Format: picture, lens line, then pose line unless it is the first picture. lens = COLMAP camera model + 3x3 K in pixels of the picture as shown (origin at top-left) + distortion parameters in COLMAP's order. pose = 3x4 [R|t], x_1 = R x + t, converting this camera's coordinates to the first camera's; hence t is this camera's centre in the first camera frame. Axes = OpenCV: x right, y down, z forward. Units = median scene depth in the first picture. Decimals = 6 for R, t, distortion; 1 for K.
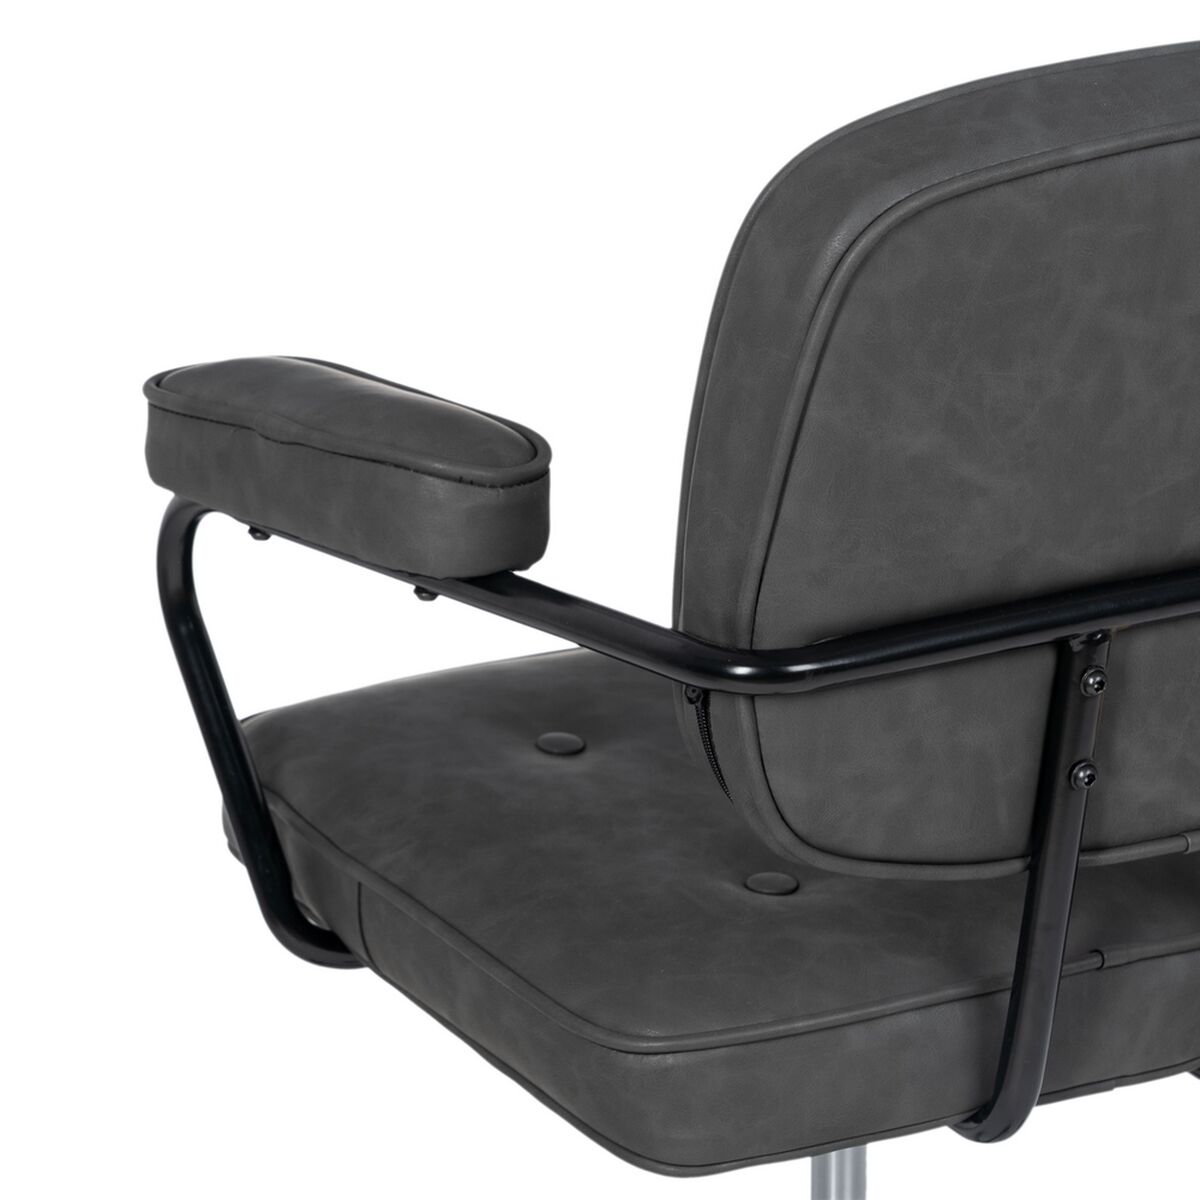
lens RADIAL K [[4005.7, 0, 590.6], [0, 4005.7, 604.0], [0, 0, 1]] dist [0.089012, 0.000000]
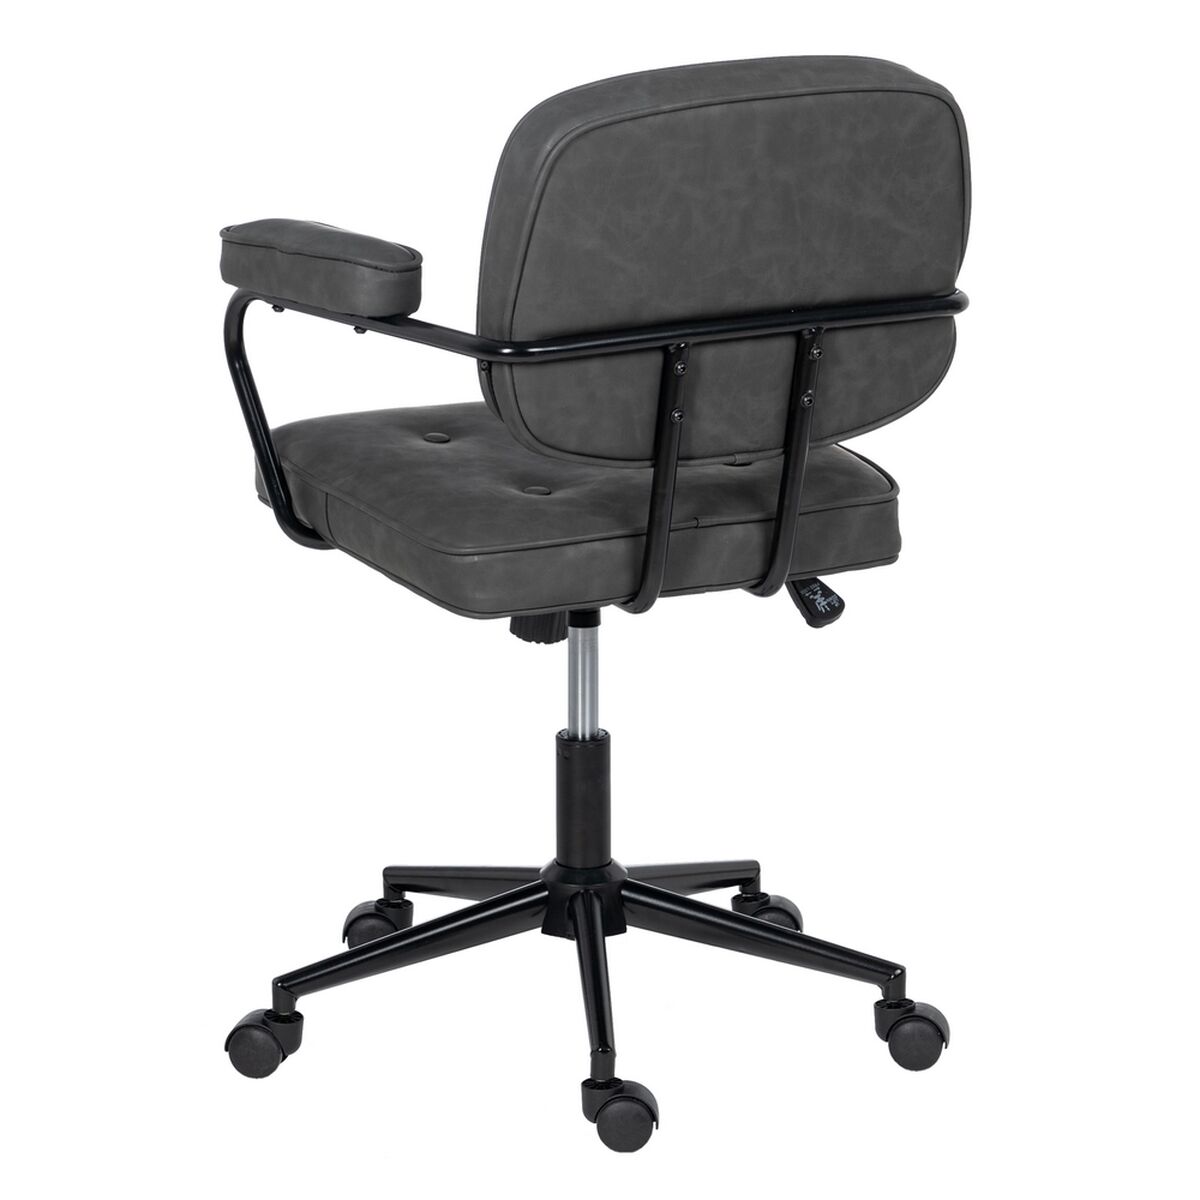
lens RADIAL K [[4005.7, 0, 601.3], [0, 4005.7, 599.2], [0, 0, 1]] dist [0.089012, 0.000000]
pose [[0.999875, 0.015501, -0.002996, 0.090396], [-0.015586, 0.999408, -0.030681, 0.197522], [0.002519, 0.030723, 0.999525, -1.033247]]
